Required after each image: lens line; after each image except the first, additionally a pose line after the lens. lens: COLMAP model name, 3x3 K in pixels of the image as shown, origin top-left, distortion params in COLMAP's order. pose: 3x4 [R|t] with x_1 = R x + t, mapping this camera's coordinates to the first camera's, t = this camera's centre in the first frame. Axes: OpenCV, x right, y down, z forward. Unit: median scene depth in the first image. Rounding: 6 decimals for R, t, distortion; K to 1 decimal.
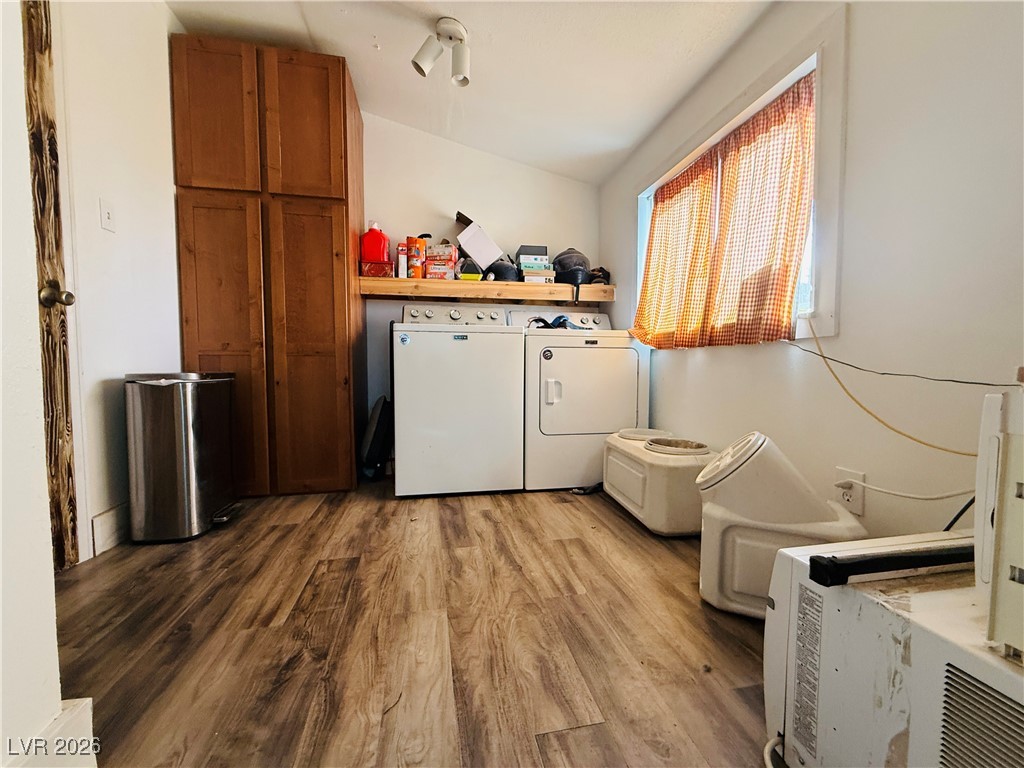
lens RADIAL K [[406.7, 0, 506.3], [0, 406.7, 388.0], [0, 0, 1]] dist [-0.003102, 0.000006]
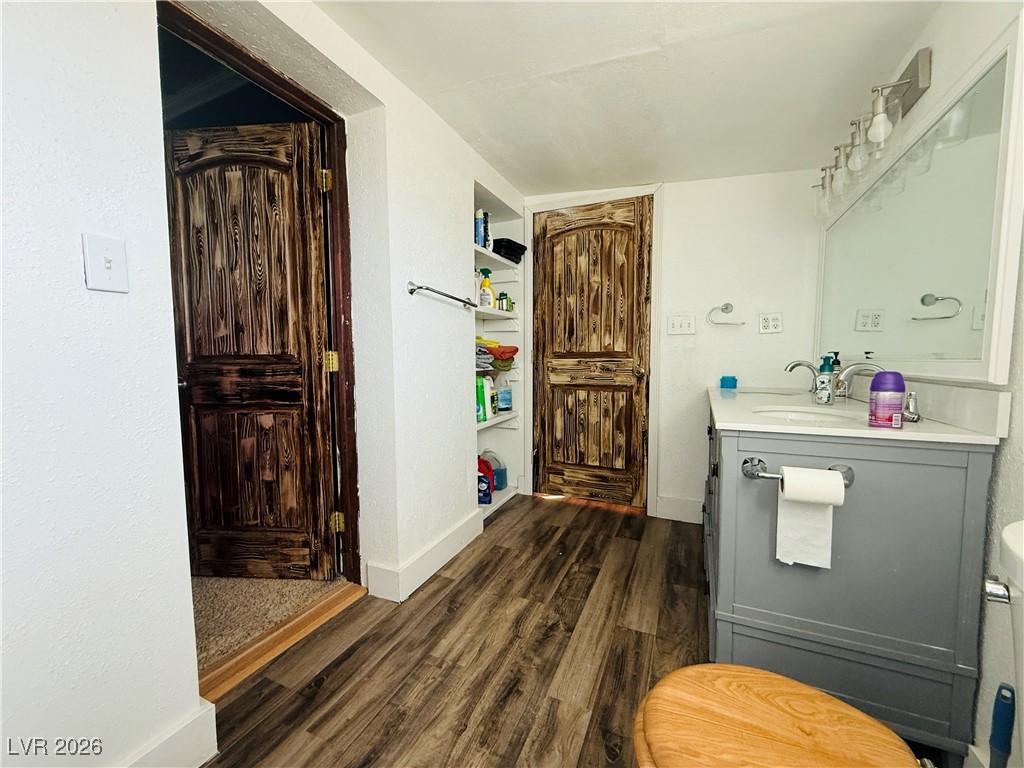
lens RADIAL K [[406.7, 0, 512.3], [0, 406.7, 383.3], [0, 0, 1]] dist [-0.003102, 0.000006]
pose [[0.817317, 0.030182, -0.575398, 0.221590], [-0.025259, 0.999544, 0.016550, -0.290733], [0.575635, 0.001007, 0.817706, -0.387280]]
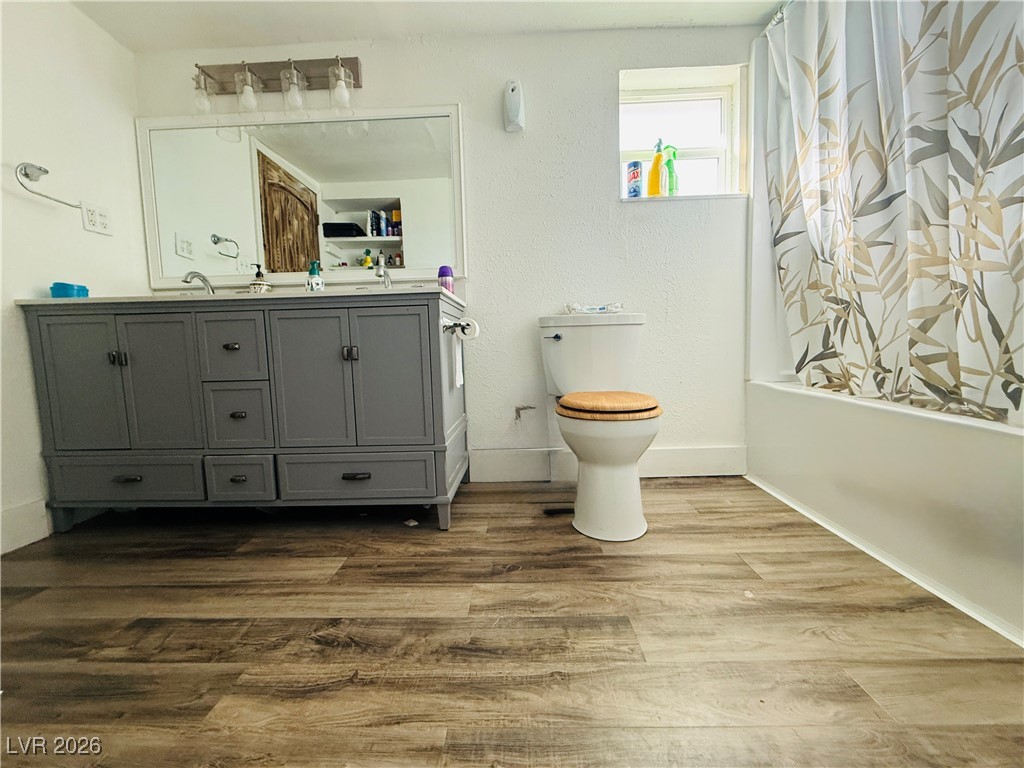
lens RADIAL K [[406.7, 0, 511.4], [0, 406.7, 383.3], [0, 0, 1]] dist [-0.003102, 0.000006]
pose [[0.214019, -0.090814, 0.972599, -1.167314], [0.076875, 0.994147, 0.075909, 0.034757], [-0.973800, 0.058522, 0.219747, 0.295901]]
